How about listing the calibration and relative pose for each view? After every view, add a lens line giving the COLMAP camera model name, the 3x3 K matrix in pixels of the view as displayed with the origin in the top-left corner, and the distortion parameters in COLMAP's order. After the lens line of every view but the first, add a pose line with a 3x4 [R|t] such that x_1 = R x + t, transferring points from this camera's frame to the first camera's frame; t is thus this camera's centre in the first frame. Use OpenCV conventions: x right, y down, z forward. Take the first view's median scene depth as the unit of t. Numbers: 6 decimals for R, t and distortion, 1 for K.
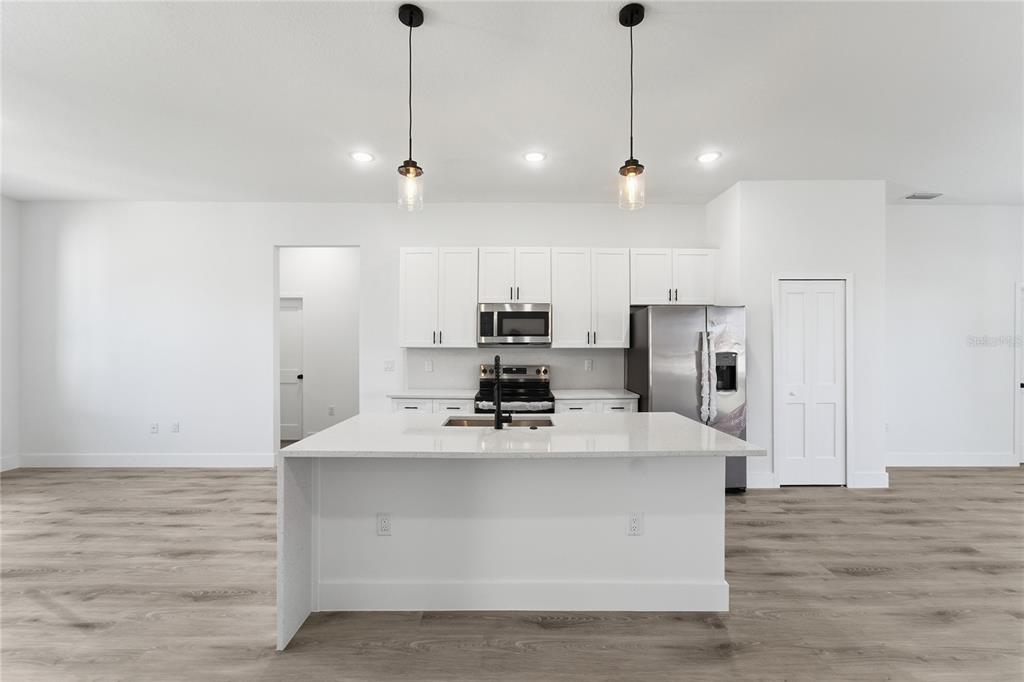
lens RADIAL K [[420.2, 0, 516.3], [0, 420.2, 345.6], [0, 0, 1]] dist [0.000264, 0.000151]
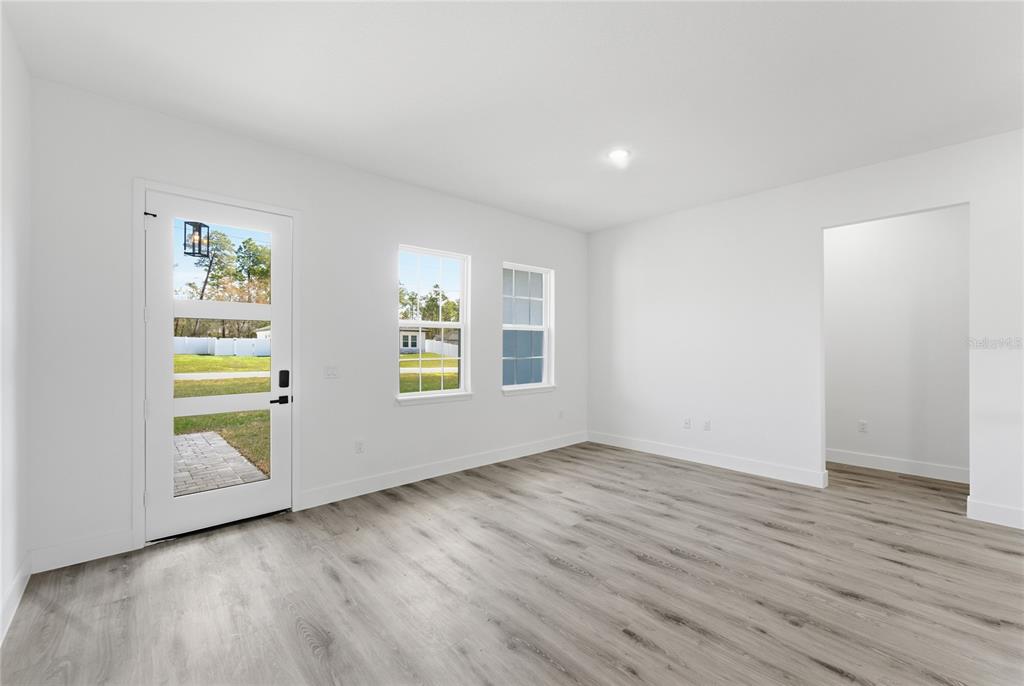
lens RADIAL K [[420.2, 0, 516.3], [0, 420.2, 347.6], [0, 0, 1]] dist [0.000264, 0.000151]
pose [[0.666537, -0.001808, -0.745470, -0.518978], [0.004517, 0.999988, 0.001613, 0.002724], [0.745458, -0.004442, 0.666538, -0.033917]]
